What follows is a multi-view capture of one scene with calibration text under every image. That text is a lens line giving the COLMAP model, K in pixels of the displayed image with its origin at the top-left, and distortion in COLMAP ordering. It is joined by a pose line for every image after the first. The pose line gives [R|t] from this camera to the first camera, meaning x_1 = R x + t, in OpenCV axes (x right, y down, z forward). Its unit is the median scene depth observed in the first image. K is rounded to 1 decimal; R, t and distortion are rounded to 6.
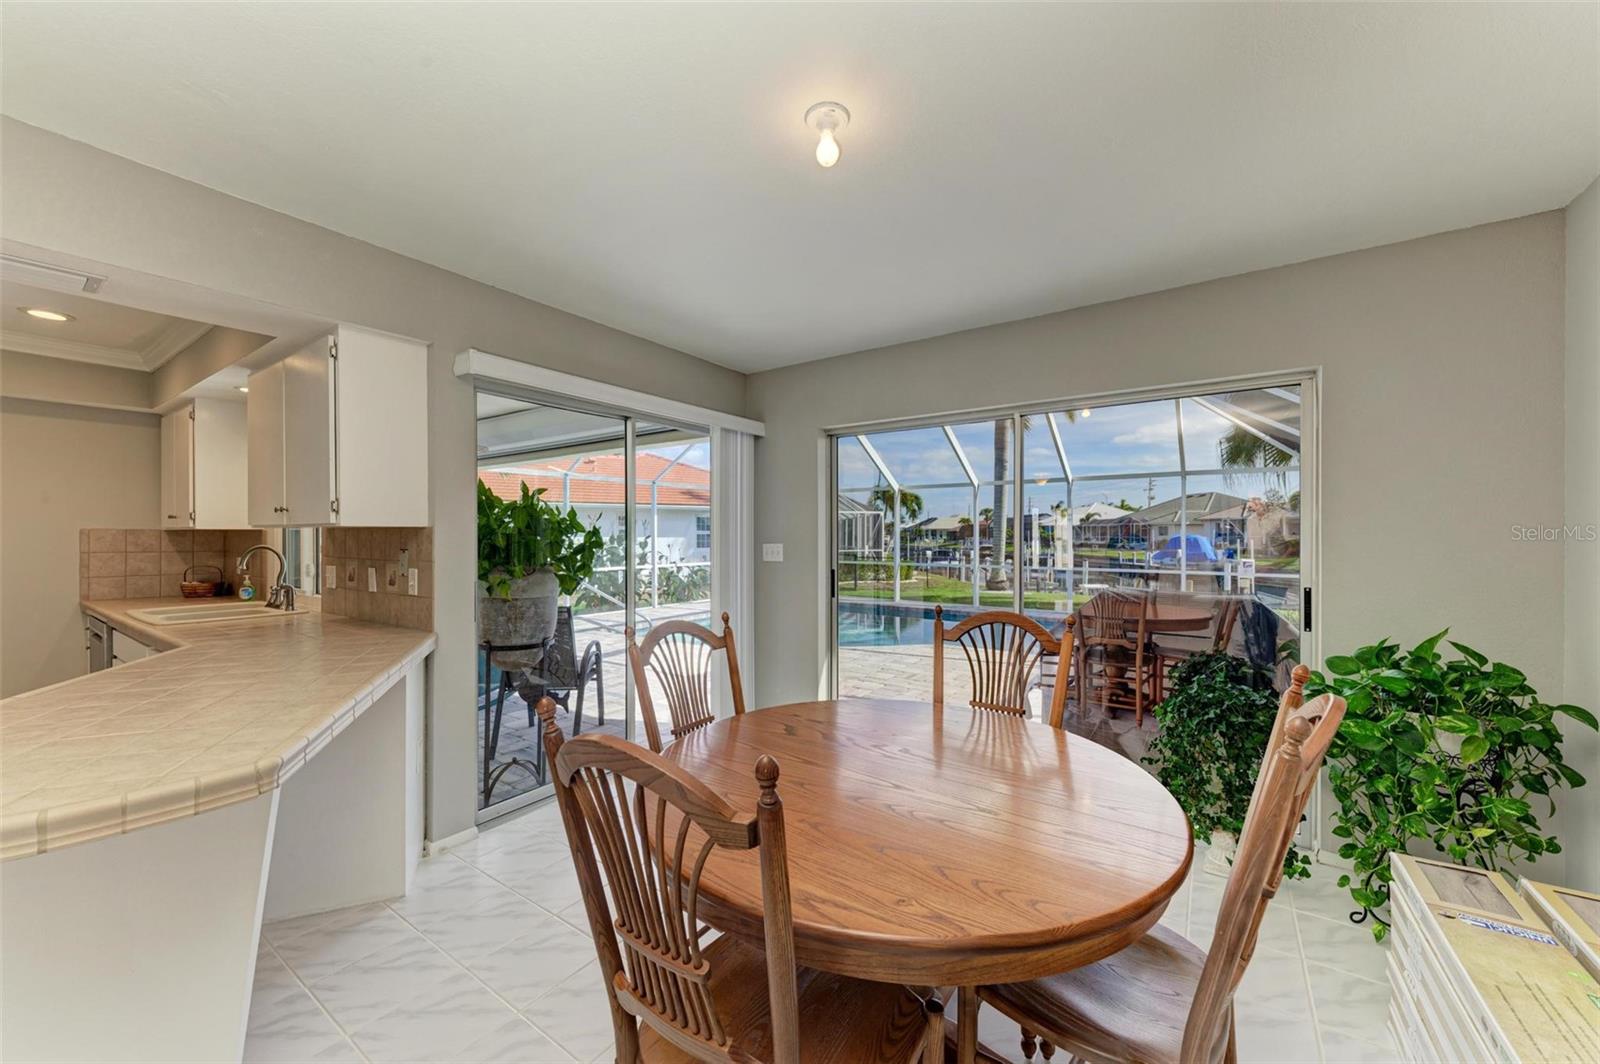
lens RADIAL K [[603.9, 0, 804.0], [0, 603.9, 532.9], [0, 0, 1]] dist [0.002950, -0.001645]
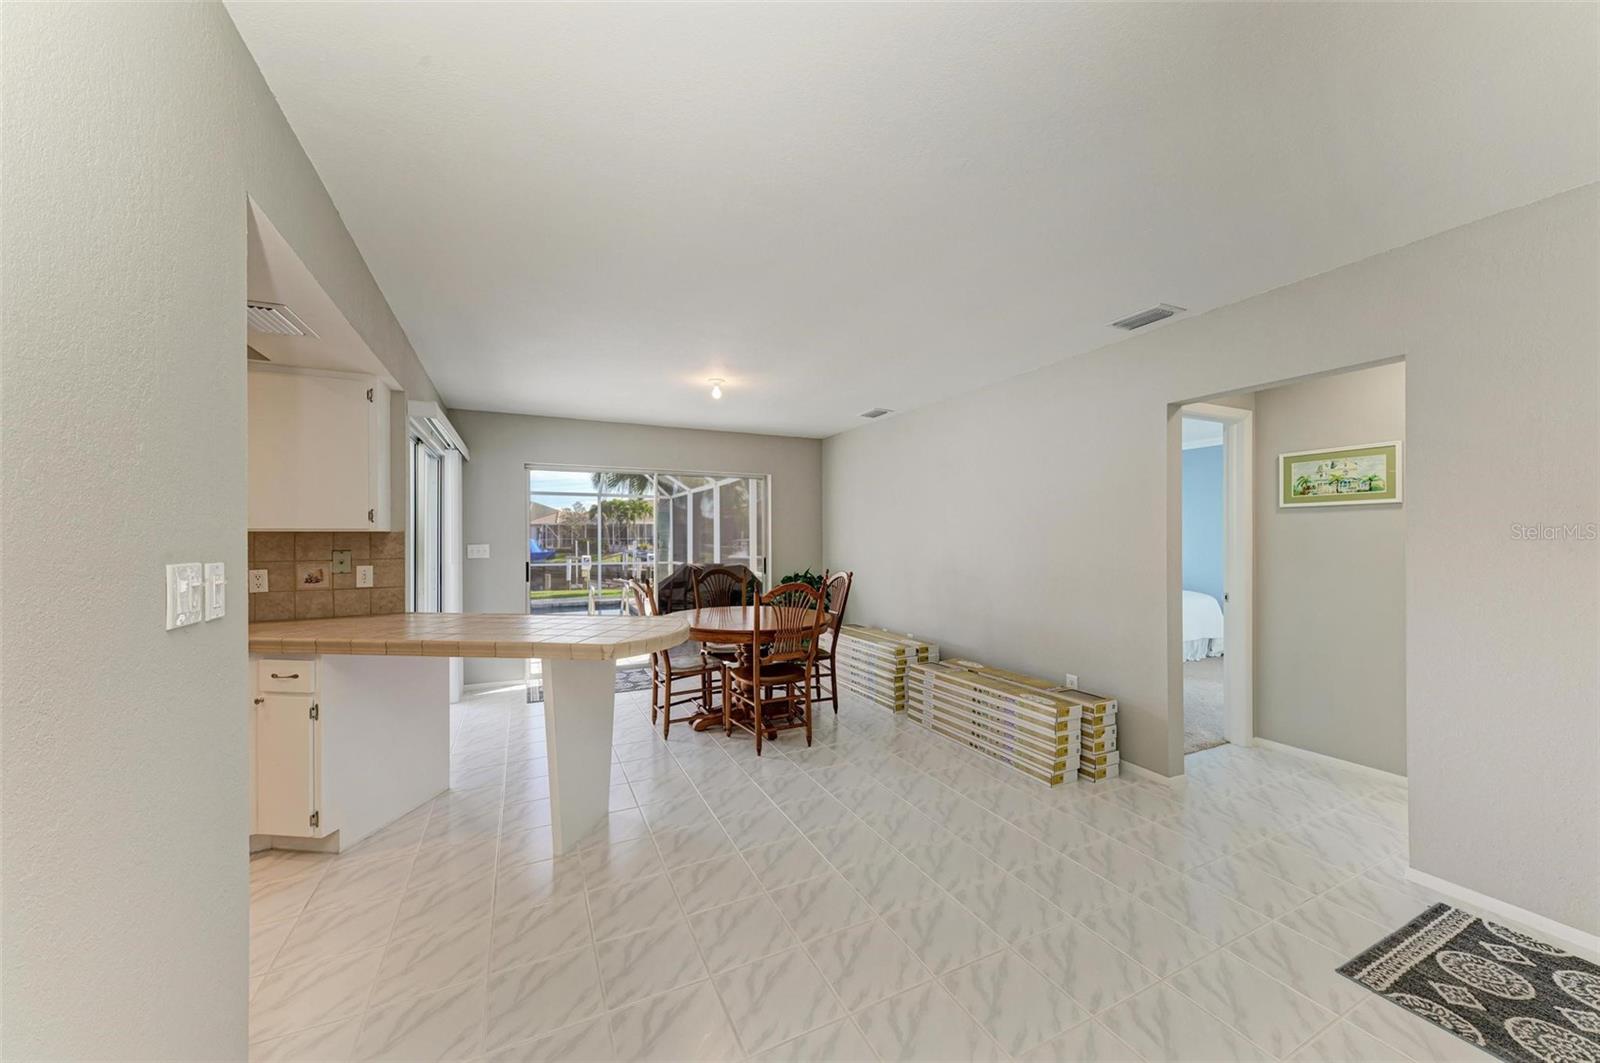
lens RADIAL K [[588.5, 0, 803.9], [0, 588.5, 535.8], [0, 0, 1]] dist [0.010501, -0.003076]
pose [[0.490761, 0.001346, 0.871293, -0.926052], [-0.000567, 0.999999, -0.001226, -0.000134], [-0.871294, 0.000107, 0.490762, -0.273051]]
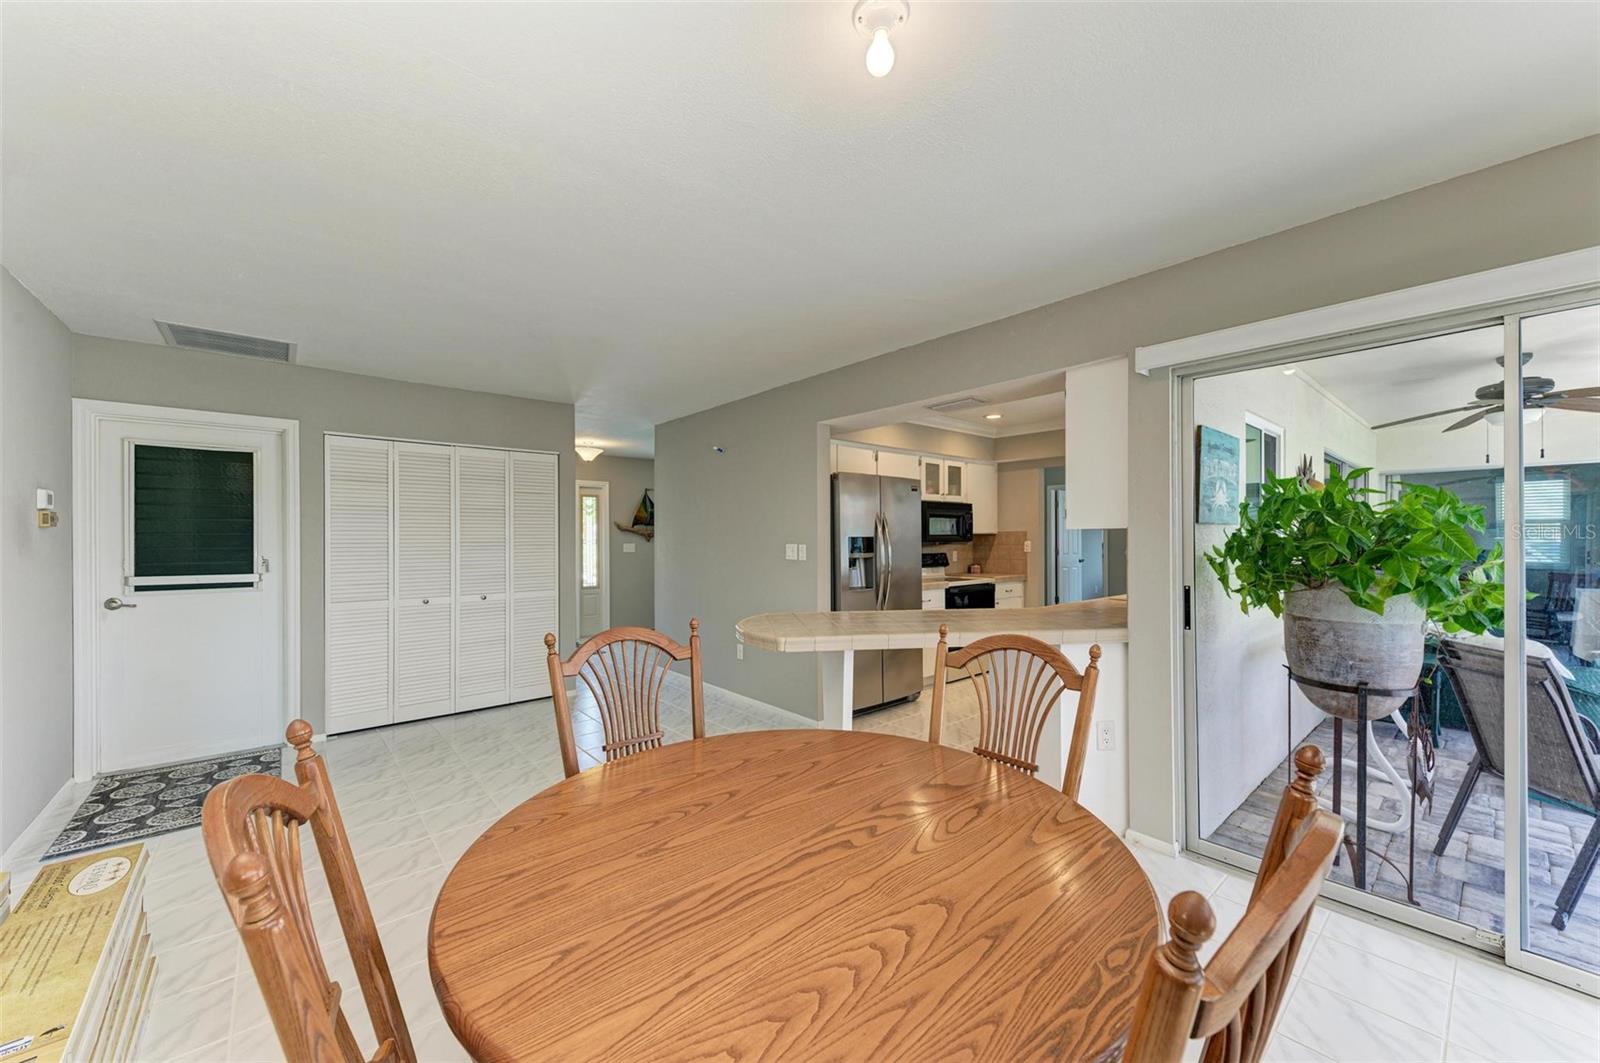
lens RADIAL K [[603.9, 0, 818.4], [0, 603.9, 537.4], [0, 0, 1]] dist [0.002950, -0.001645]
pose [[-0.250456, 0.002535, -0.968125, 0.409111], [0.008945, 0.999960, 0.000304, -0.000598], [0.968087, -0.008584, -0.250468, 0.544506]]
